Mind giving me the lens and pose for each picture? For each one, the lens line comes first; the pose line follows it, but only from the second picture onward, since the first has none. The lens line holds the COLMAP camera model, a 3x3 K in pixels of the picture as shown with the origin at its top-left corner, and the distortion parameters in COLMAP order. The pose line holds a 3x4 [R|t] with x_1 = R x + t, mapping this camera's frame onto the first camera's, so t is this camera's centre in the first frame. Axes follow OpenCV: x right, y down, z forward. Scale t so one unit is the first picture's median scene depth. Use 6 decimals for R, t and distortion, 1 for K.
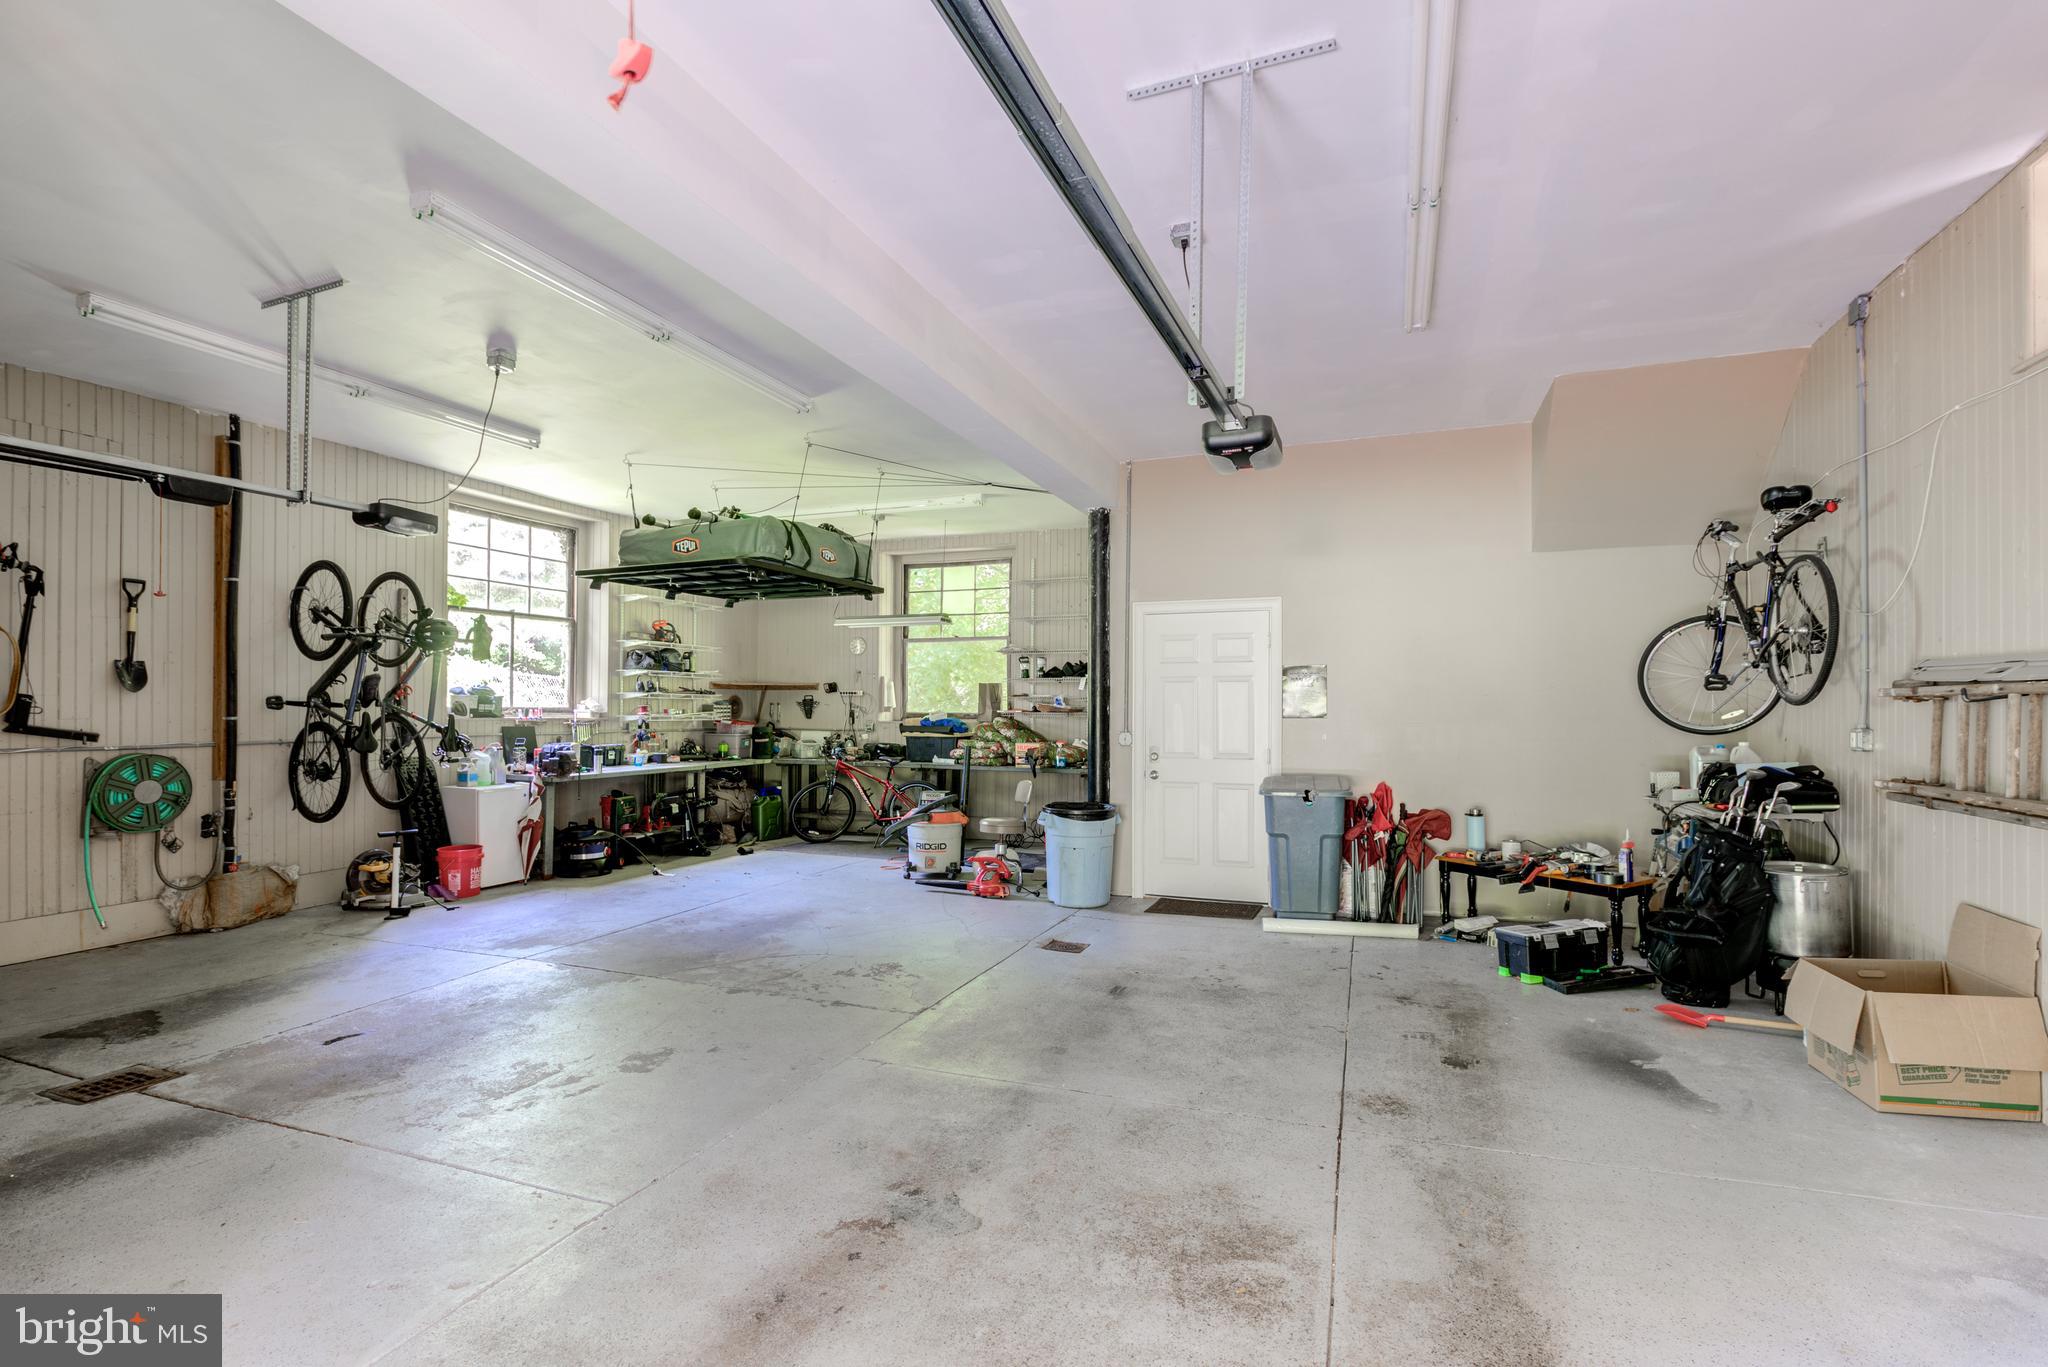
lens RADIAL K [[942.9, 0, 1024.0], [0, 942.9, 683.5], [0, 0, 1]] dist [-0.000133, 0.000079]
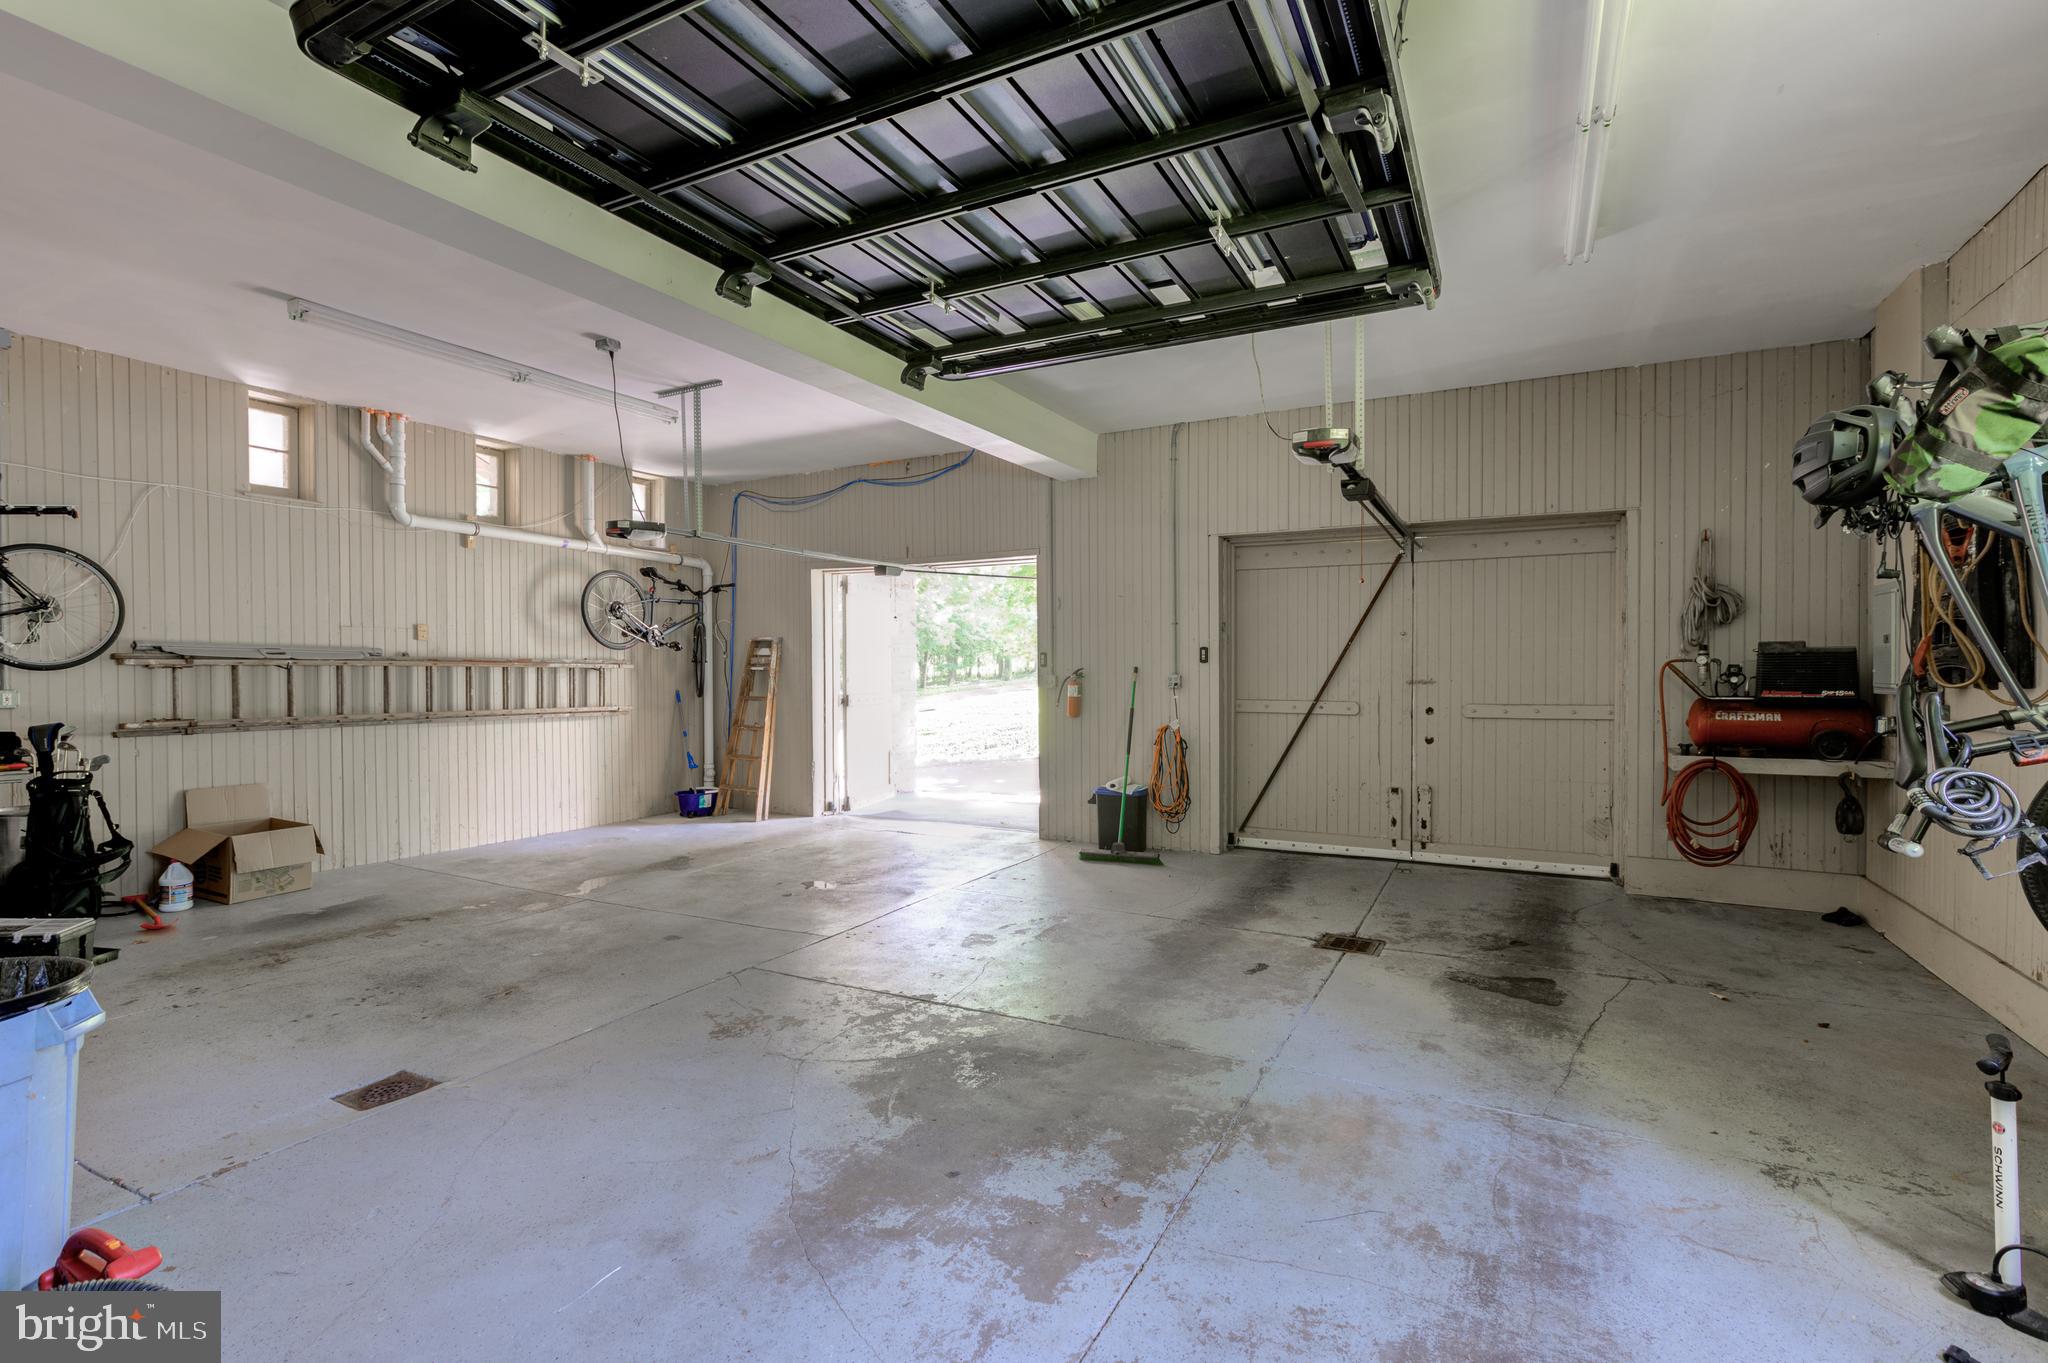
lens RADIAL K [[942.9, 0, 1024.0], [0, 942.9, 681.5], [0, 0, 1]] dist [-0.000133, 0.000079]
pose [[-0.993768, -0.001335, 0.111462, -0.525049], [-0.003032, 0.999882, -0.015055, 0.048681], [-0.111429, -0.015300, -0.993655, 1.987354]]
